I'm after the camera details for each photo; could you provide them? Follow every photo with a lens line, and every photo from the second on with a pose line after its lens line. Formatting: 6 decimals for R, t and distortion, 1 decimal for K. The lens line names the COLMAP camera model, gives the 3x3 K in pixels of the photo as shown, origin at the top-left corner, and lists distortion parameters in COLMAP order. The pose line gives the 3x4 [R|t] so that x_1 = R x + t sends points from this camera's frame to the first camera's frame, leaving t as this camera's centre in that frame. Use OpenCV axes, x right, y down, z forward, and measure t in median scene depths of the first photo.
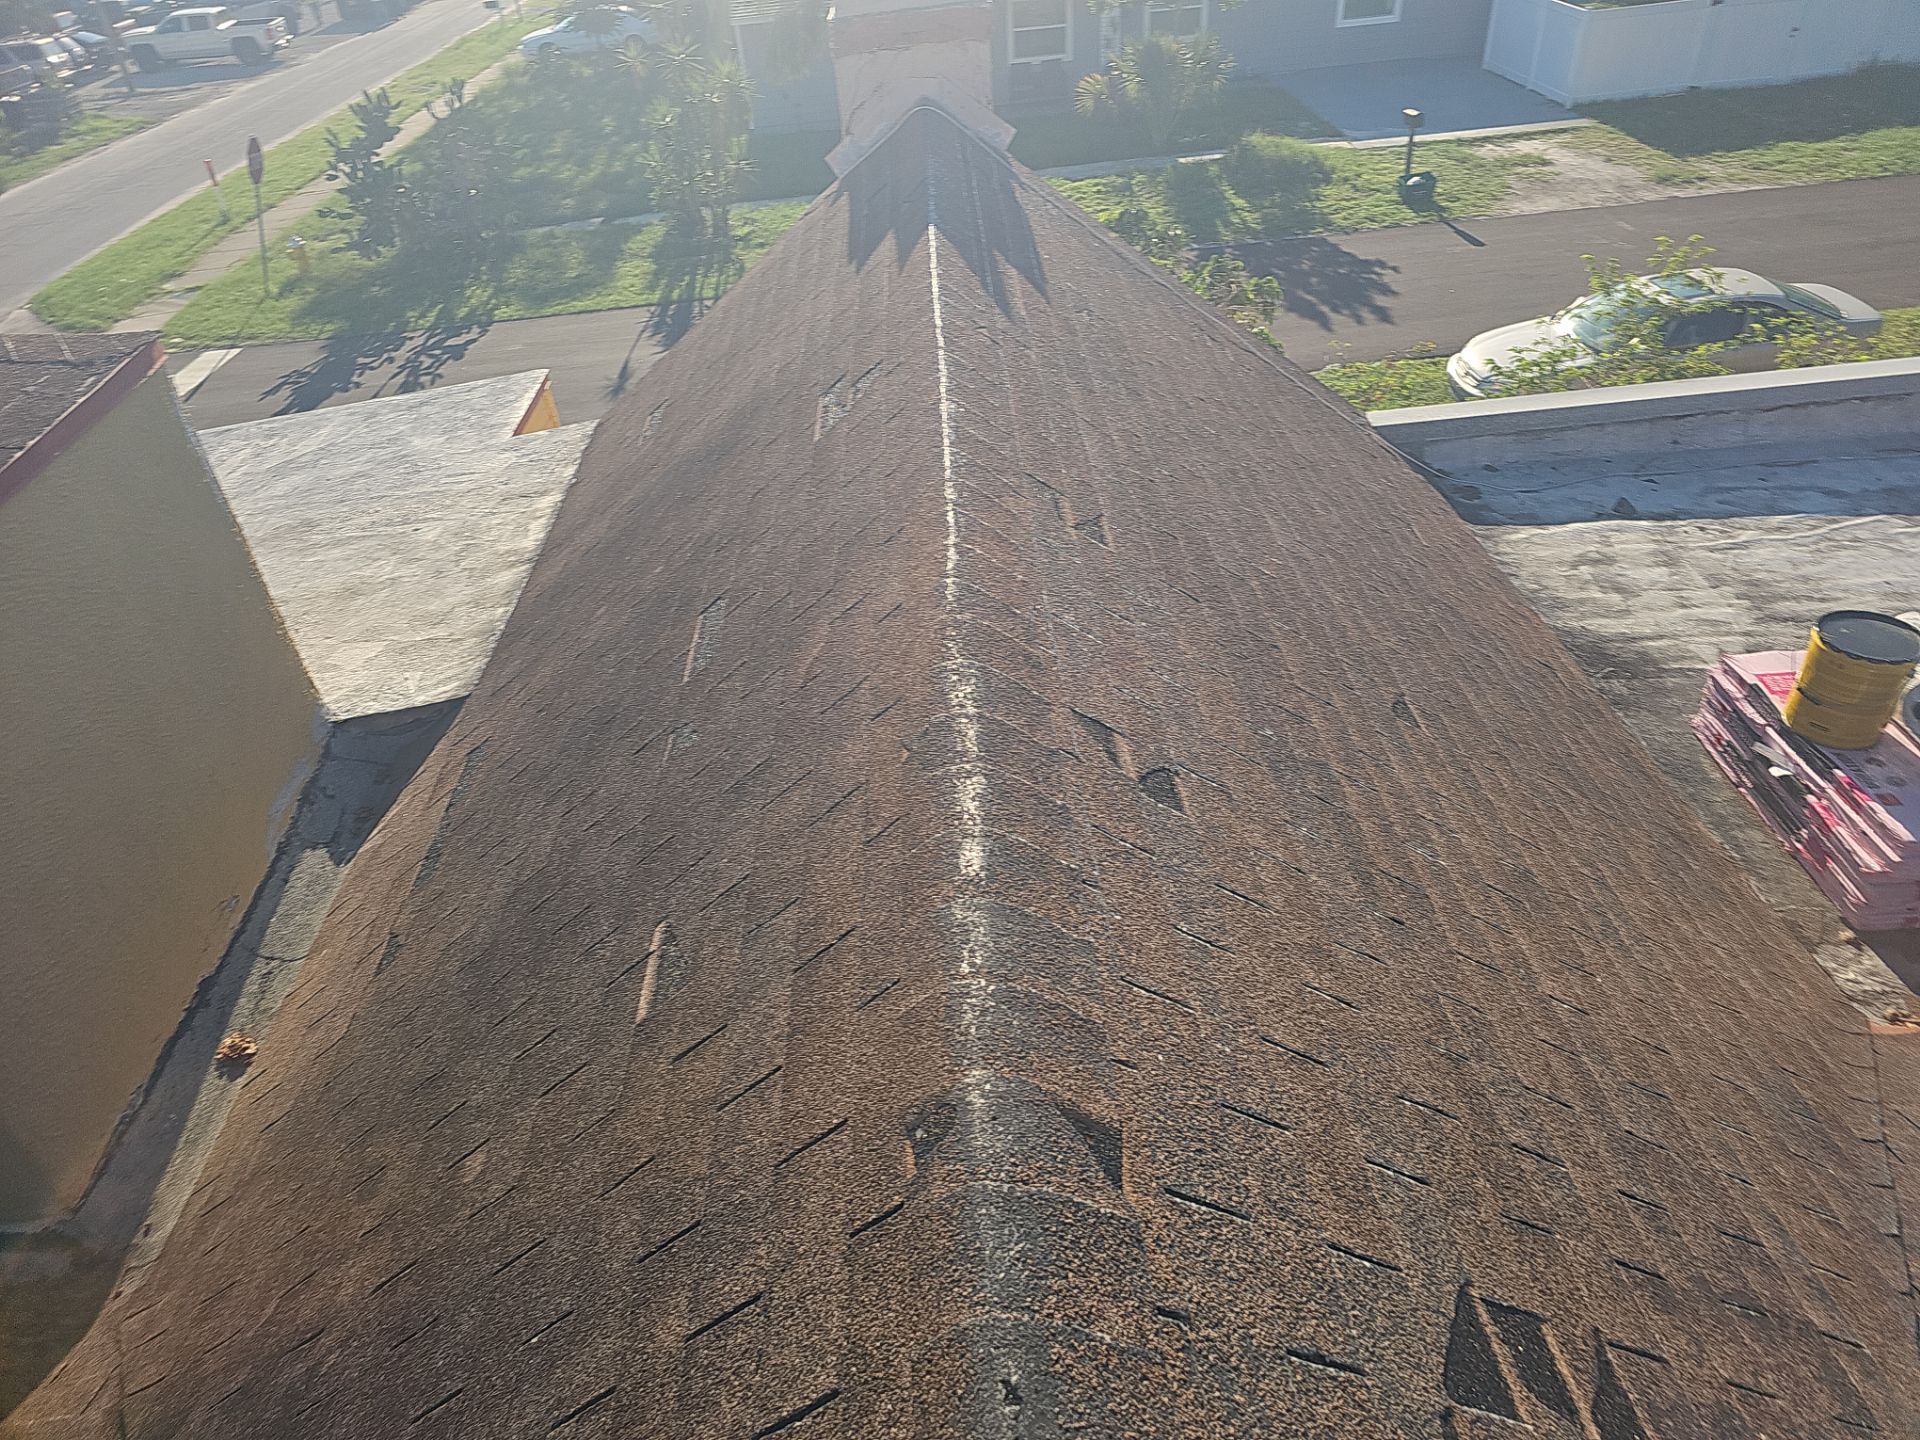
lens RADIAL K [[1195.3, 0, 978.7], [0, 1195.3, 695.6], [0, 0, 1]] dist [0.035954, -0.026073]
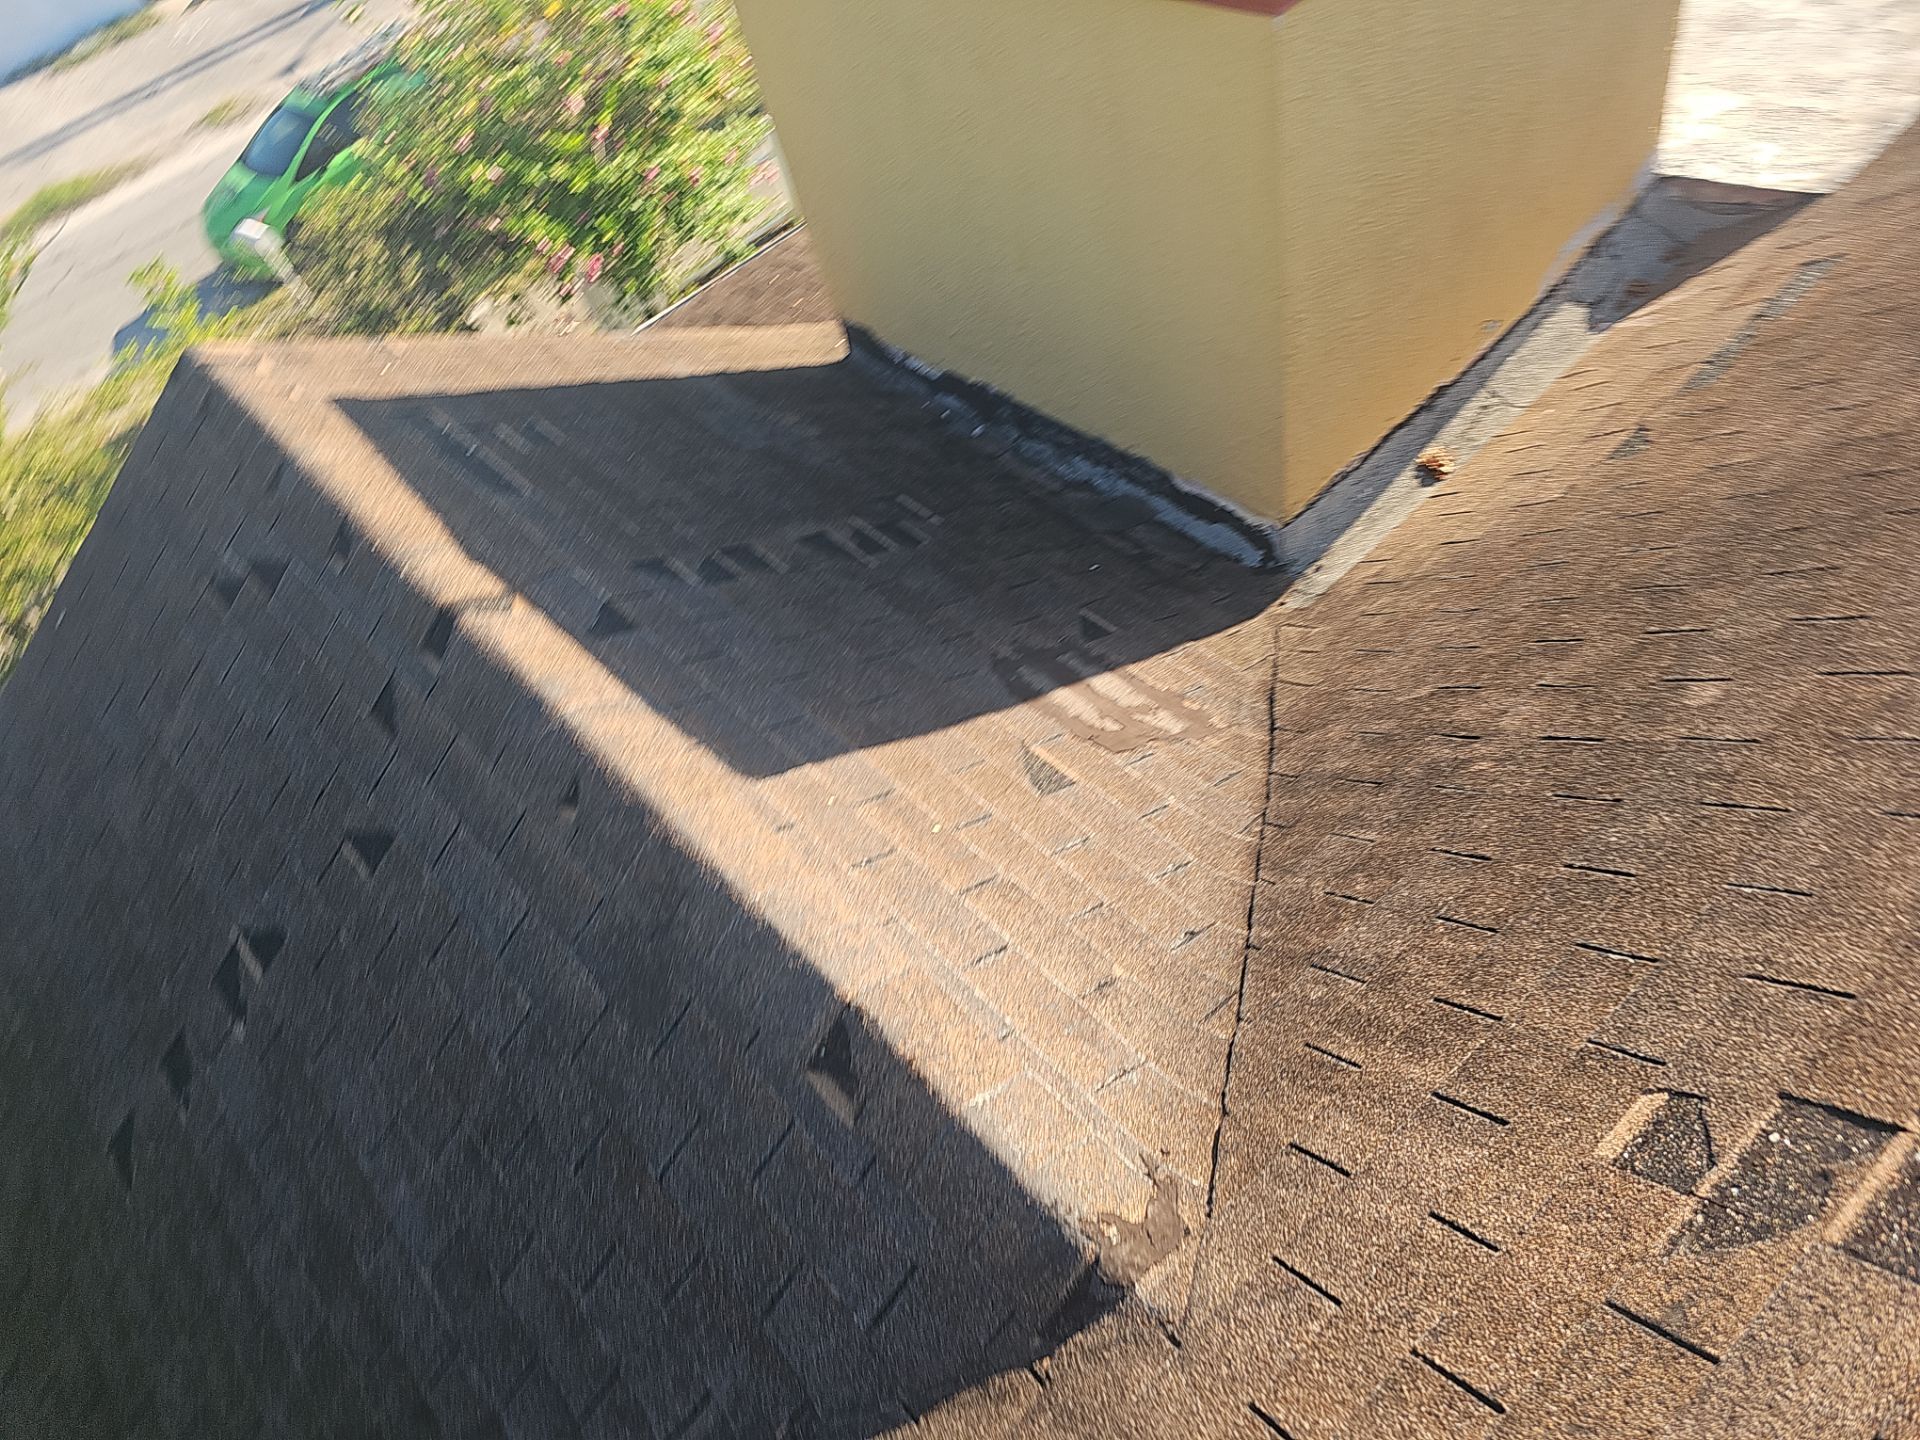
lens RADIAL K [[1197.0, 0, 1008.6], [0, 1197.0, 728.2], [0, 0, 1]] dist [0.024555, -0.022587]
pose [[0.641740, 0.569858, -0.513256, -0.139073], [-0.311570, 0.805246, 0.504483, 0.050076], [0.700781, -0.163832, 0.694309, -0.039566]]
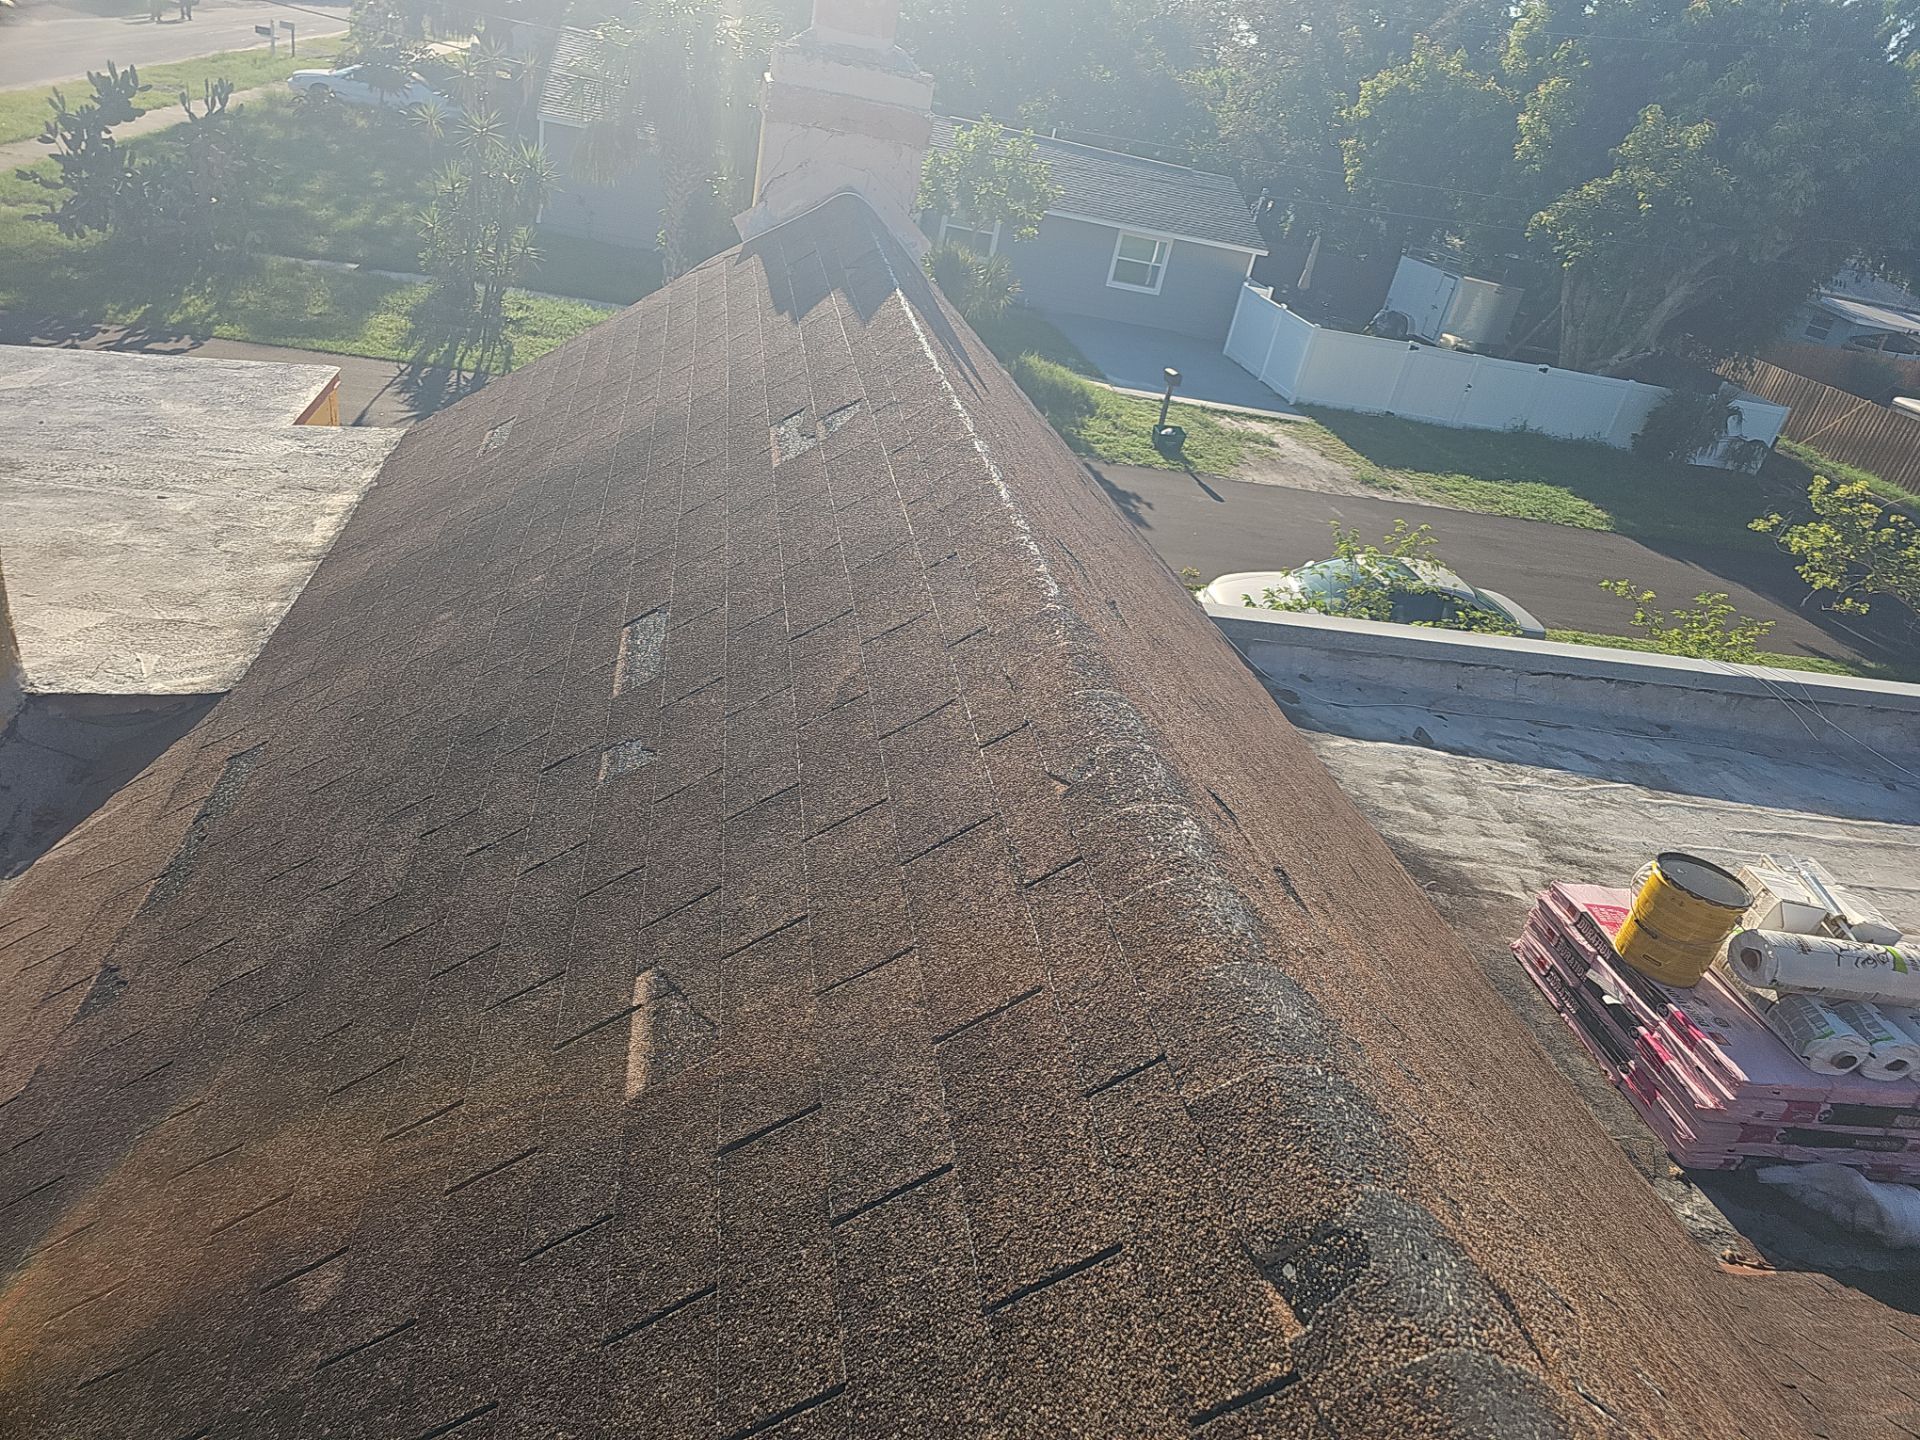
lens RADIAL K [[1178.9, 0, 863.0], [0, 1178.9, 742.0], [0, 0, 1]] dist [0.034938, -0.020181]
pose [[0.959585, 0.179575, 0.216680, -0.171473], [-0.152839, 0.979051, -0.134536, 0.068992], [-0.236300, 0.095981, 0.966928, 0.129391]]
